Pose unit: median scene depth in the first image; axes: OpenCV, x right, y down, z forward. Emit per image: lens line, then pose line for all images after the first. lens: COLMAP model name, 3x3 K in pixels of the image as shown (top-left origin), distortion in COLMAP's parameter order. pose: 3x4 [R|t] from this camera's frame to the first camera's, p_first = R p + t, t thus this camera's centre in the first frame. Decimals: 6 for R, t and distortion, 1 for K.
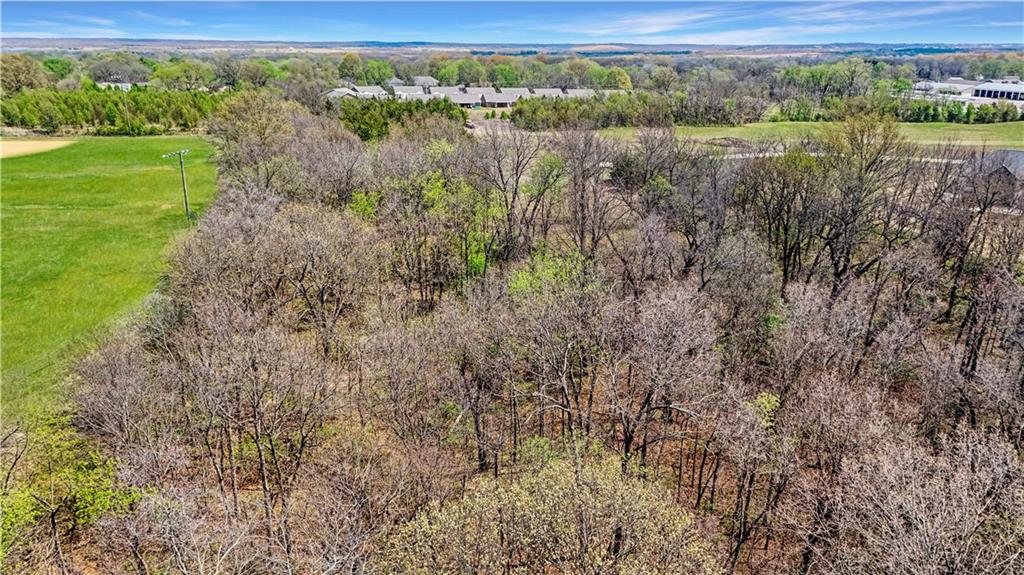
lens RADIAL K [[761.6, 0, 512.0], [0, 761.6, 287.5], [0, 0, 1]] dist [0.041567, -0.005645]
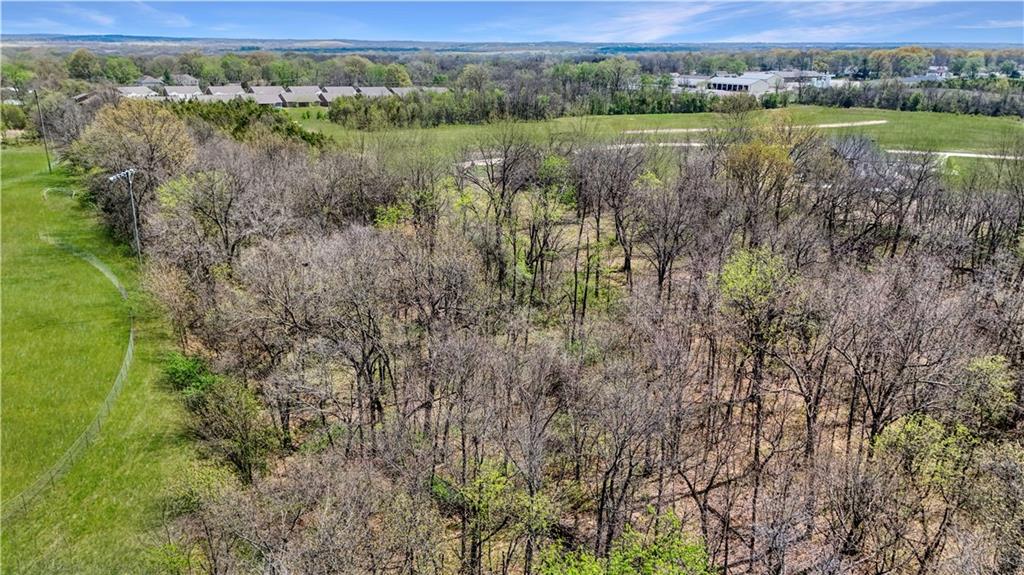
lens RADIAL K [[767.8, 0, 509.1], [0, 767.8, 287.5], [0, 0, 1]] dist [0.082656, -0.075713]
pose [[0.942320, -0.100811, 0.319170, -0.113186], [0.100520, 0.994782, 0.017430, -0.004757], [-0.319262, 0.015658, 0.947537, 0.008664]]
